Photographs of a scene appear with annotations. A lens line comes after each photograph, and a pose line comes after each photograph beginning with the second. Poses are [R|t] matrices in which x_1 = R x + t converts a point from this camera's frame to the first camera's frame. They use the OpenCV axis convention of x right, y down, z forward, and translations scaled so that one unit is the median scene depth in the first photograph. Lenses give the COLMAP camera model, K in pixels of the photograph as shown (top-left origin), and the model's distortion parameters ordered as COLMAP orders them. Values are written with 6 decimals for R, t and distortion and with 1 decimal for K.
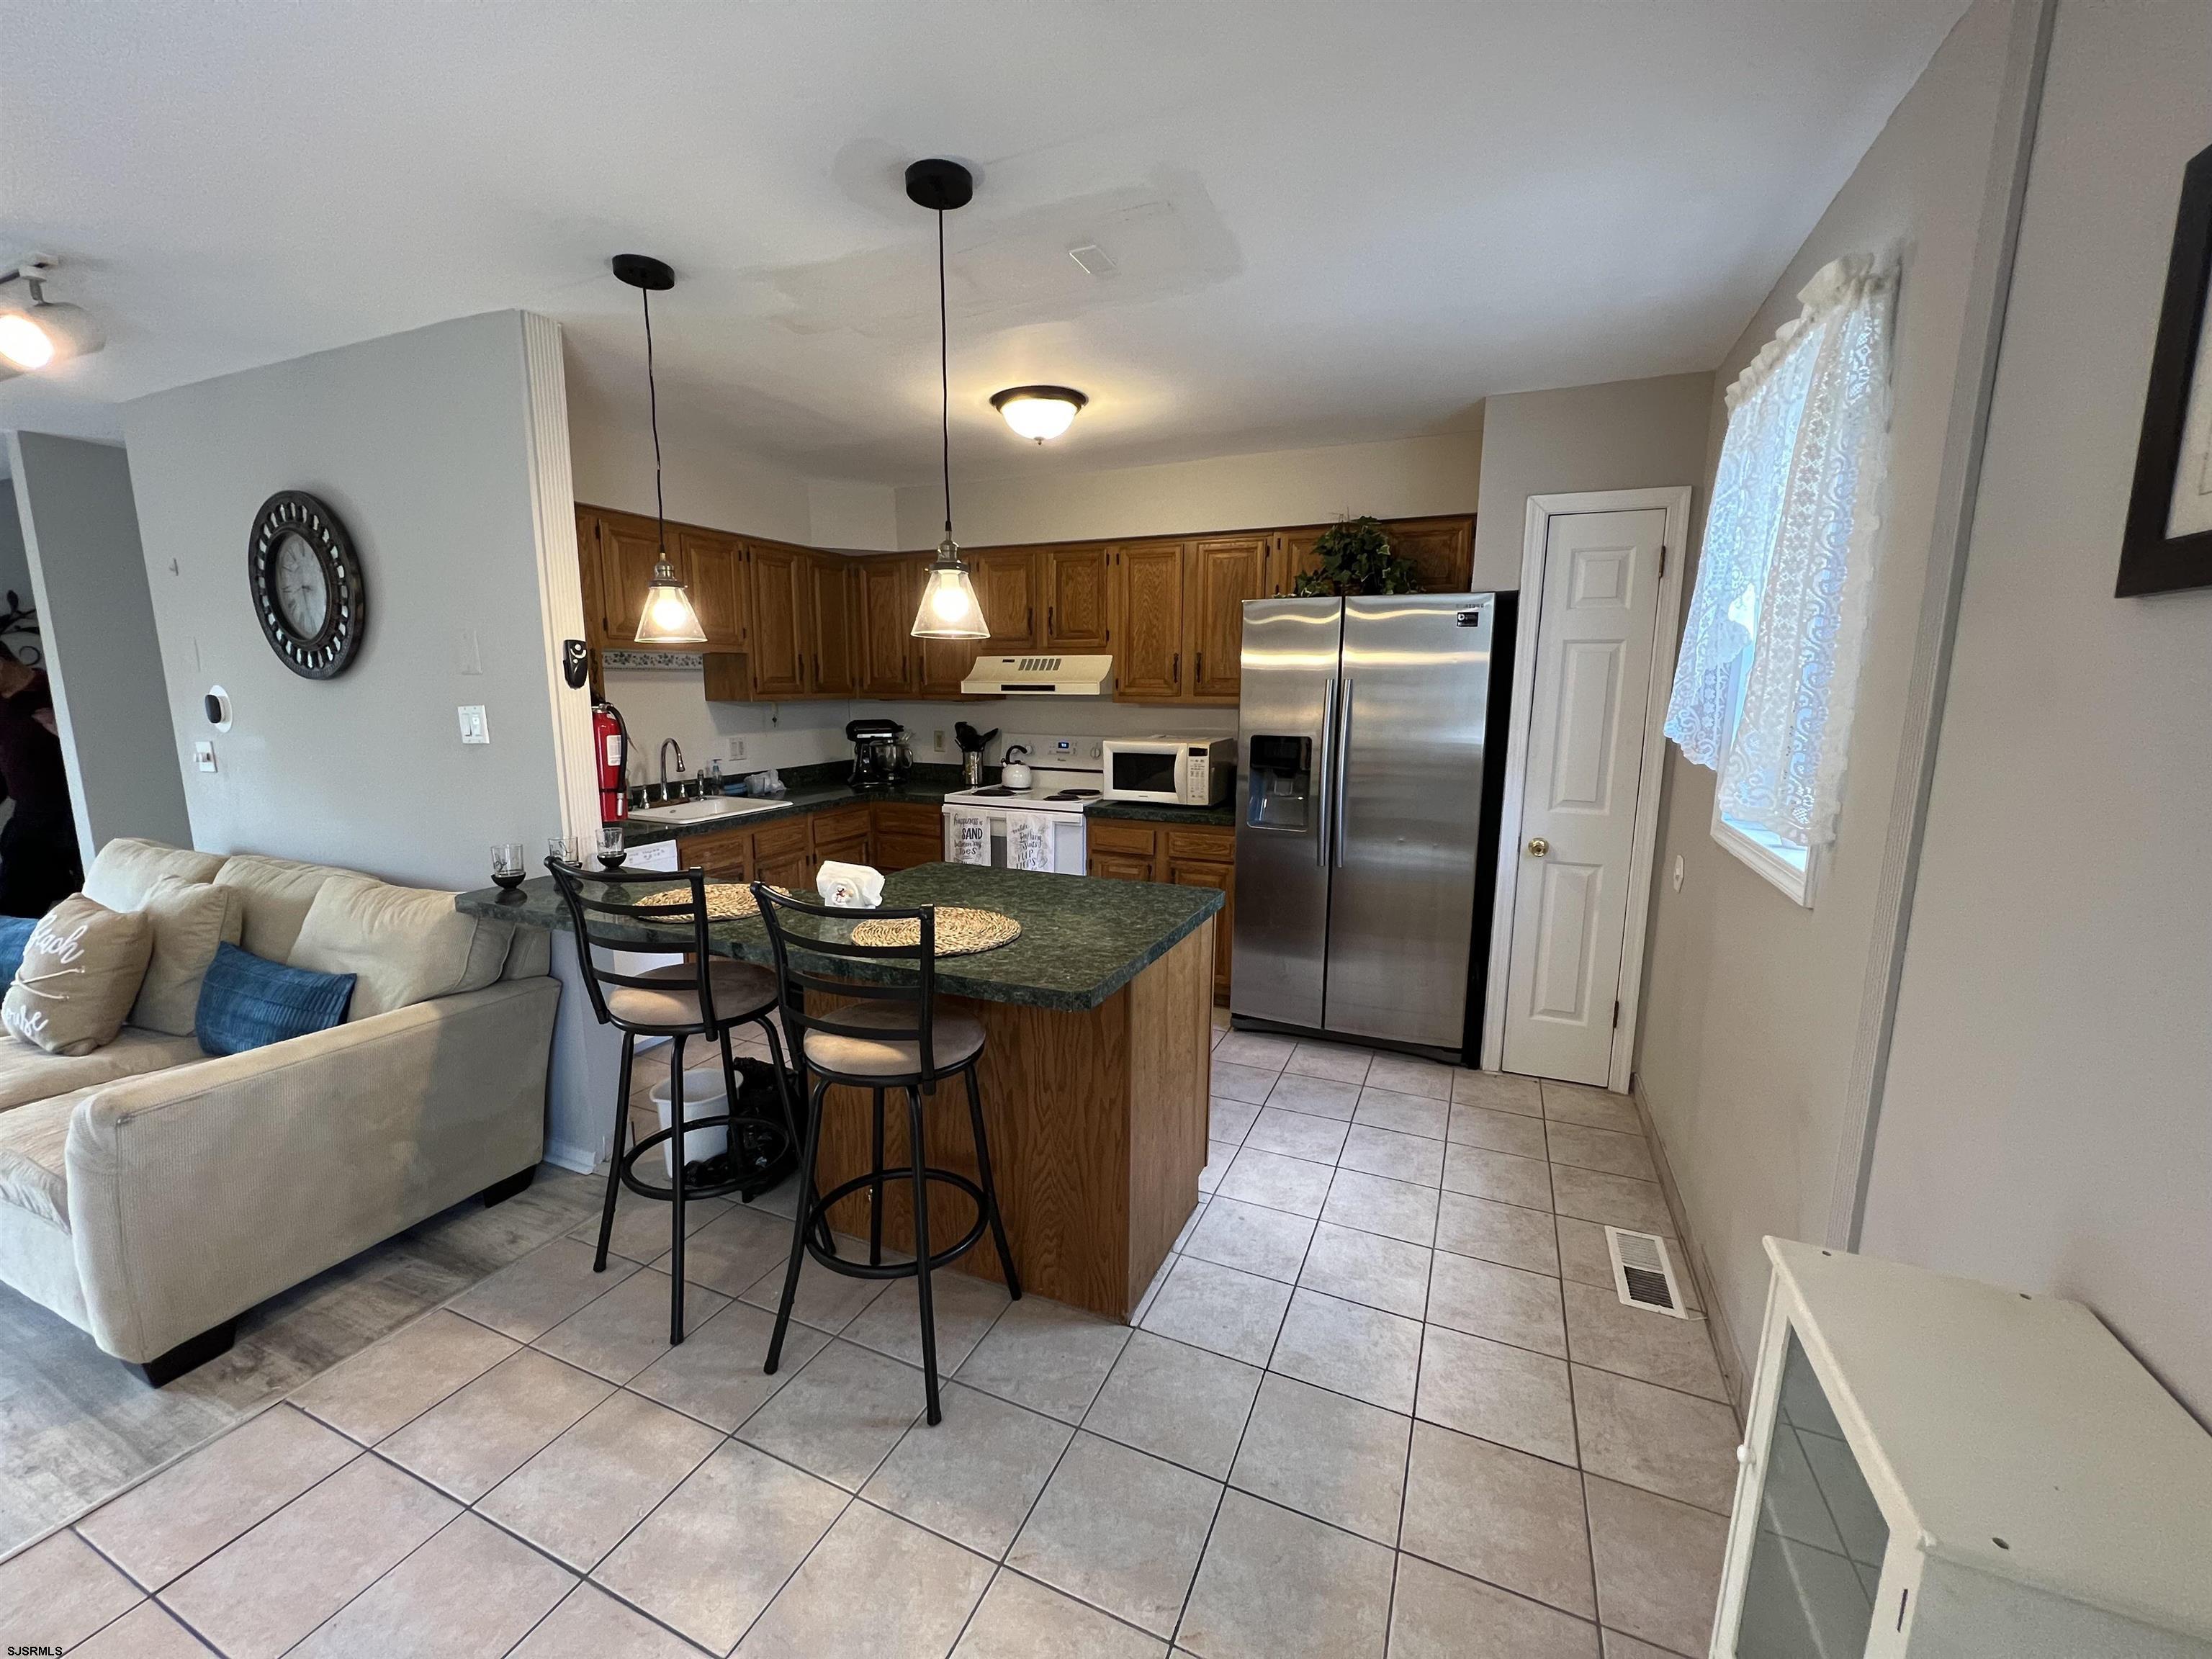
lens RADIAL K [[888.7, 0, 1104.2], [0, 888.7, 828.4], [0, 0, 1]] dist [-0.001657, -0.000196]
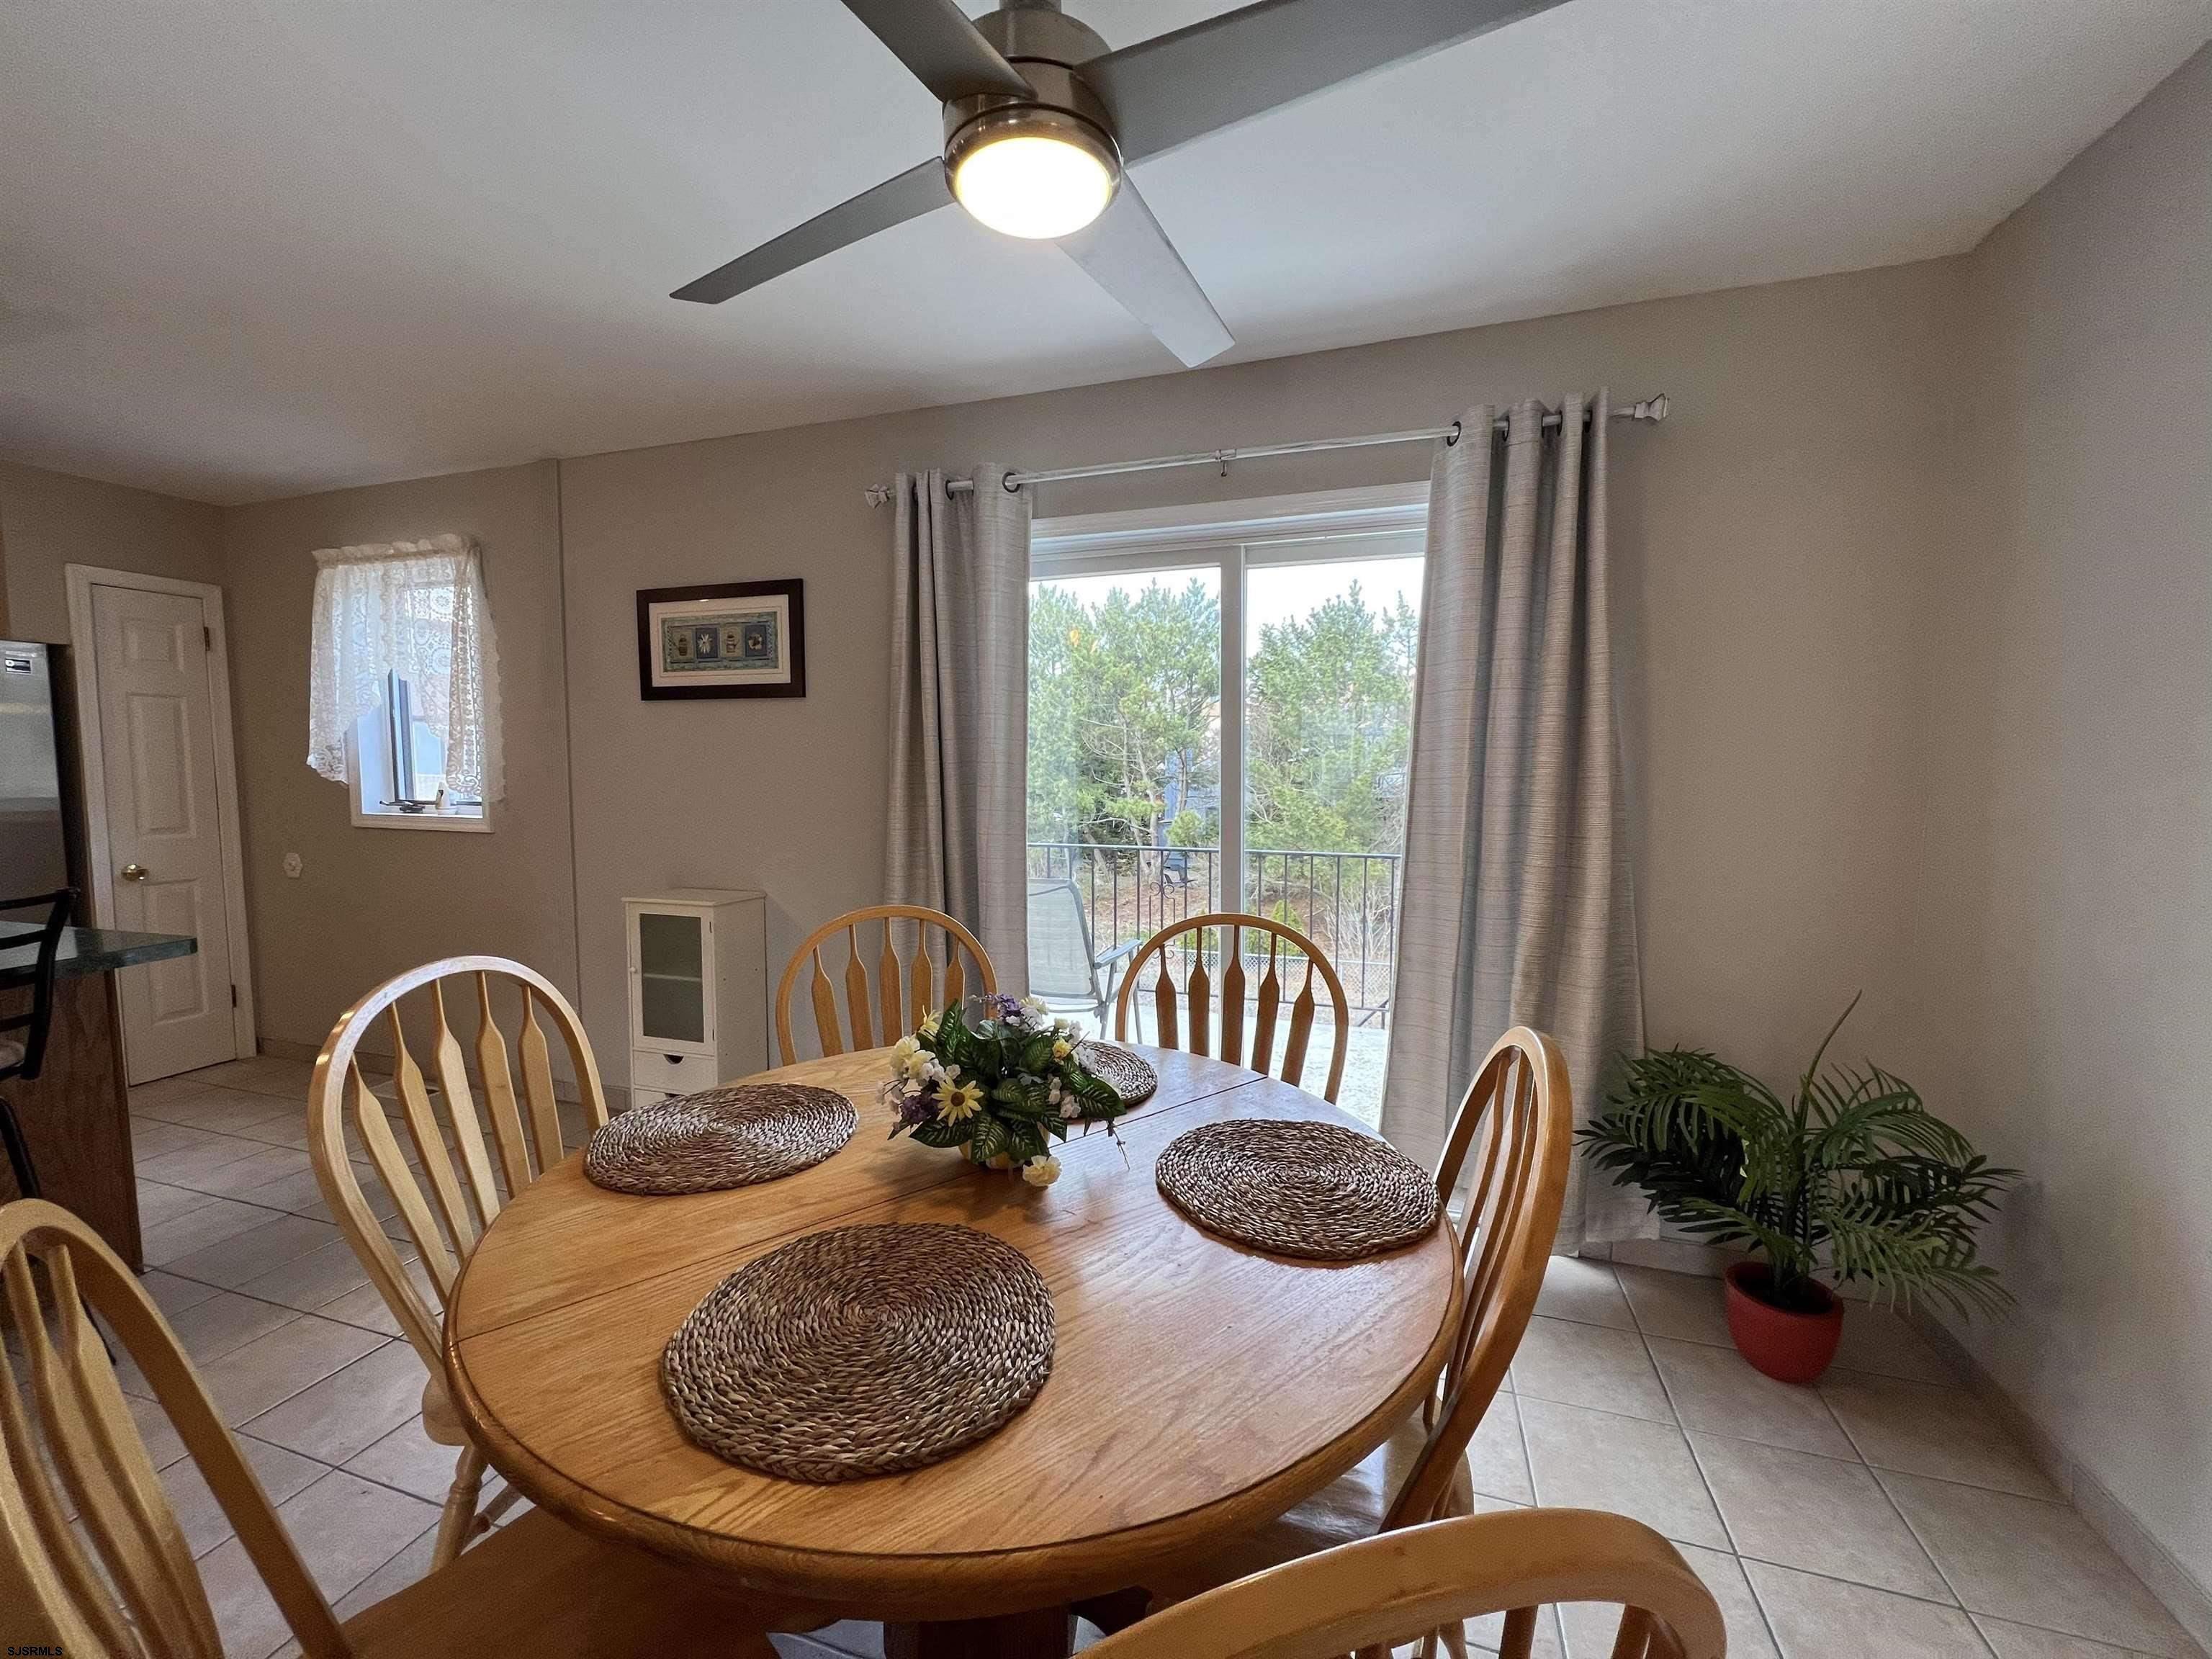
lens RADIAL K [[888.7, 0, 1103.3], [0, 888.7, 822.0], [0, 0, 1]] dist [-0.001657, -0.000196]
pose [[-0.094744, -0.072639, 0.992848, -0.555257], [0.162726, 0.982790, 0.087431, 0.044912], [-0.982112, 0.169846, -0.081293, -0.098377]]
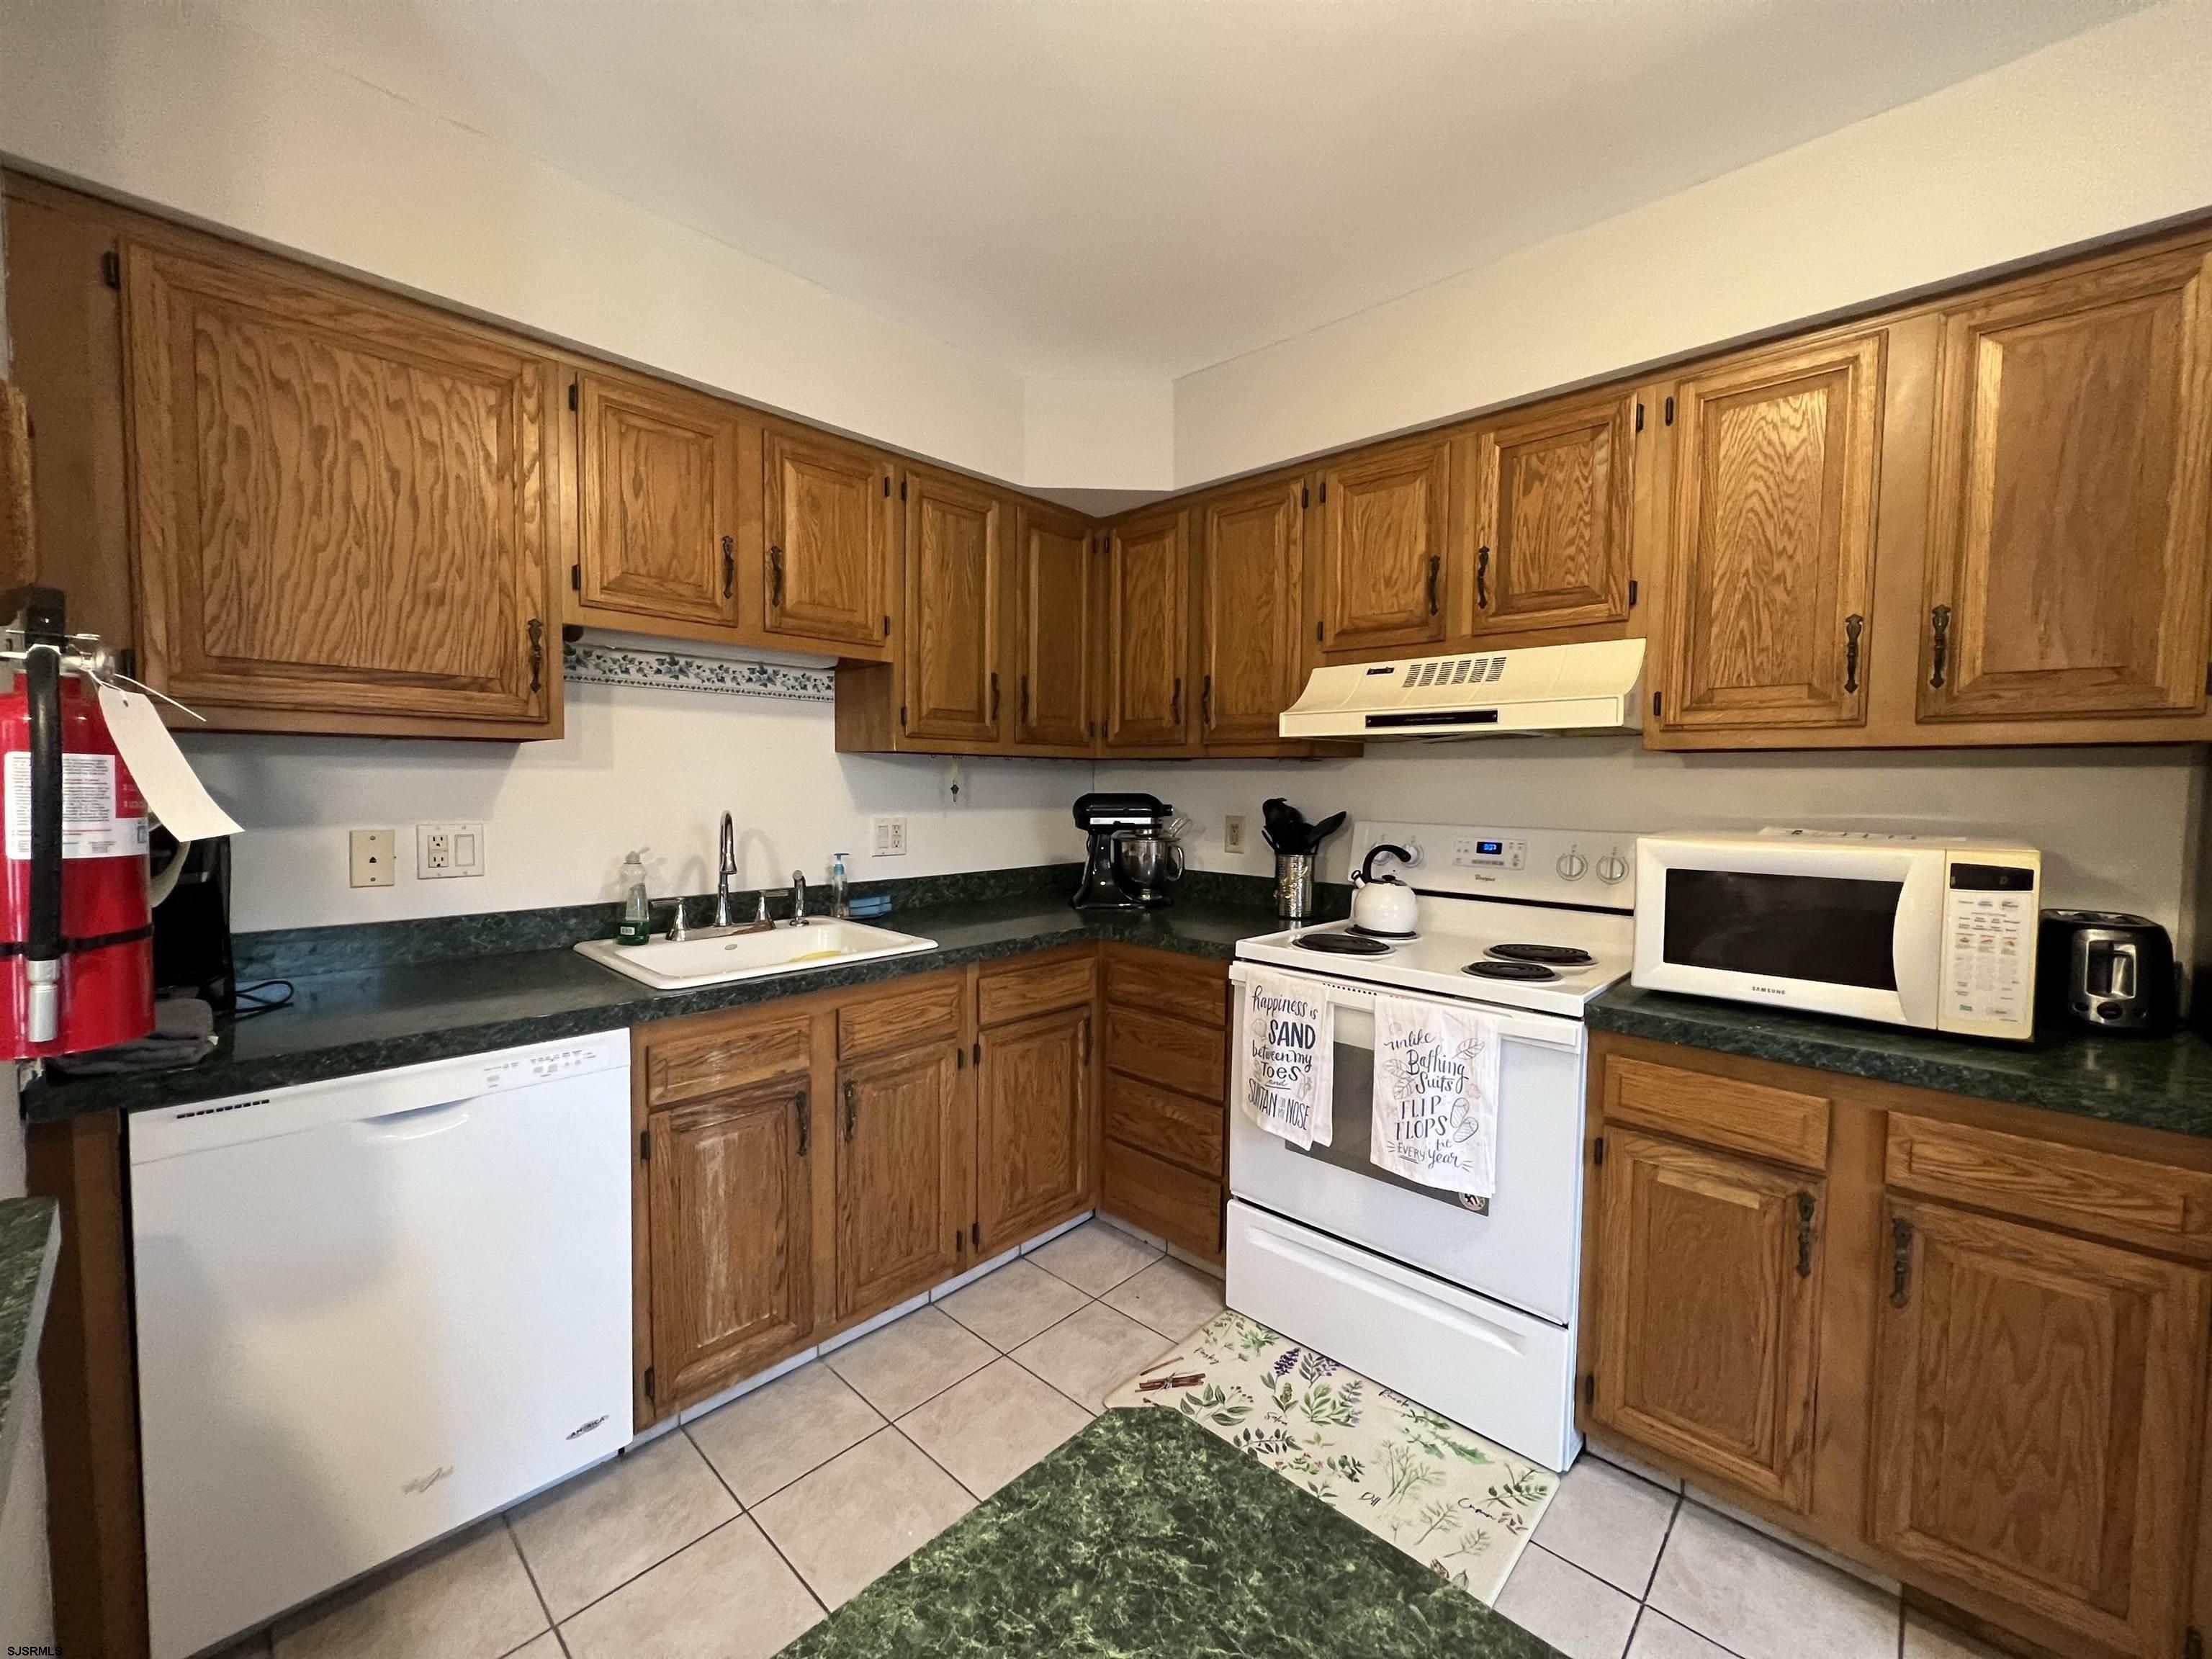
lens RADIAL K [[888.7, 0, 1103.1], [0, 888.7, 827.3], [0, 0, 1]] dist [-0.001657, -0.000196]
pose [[0.942604, 0.023084, -0.333115, -0.092383], [-0.061781, 0.992440, -0.106046, -0.045768], [0.328149, 0.120539, 0.936904, 0.537848]]
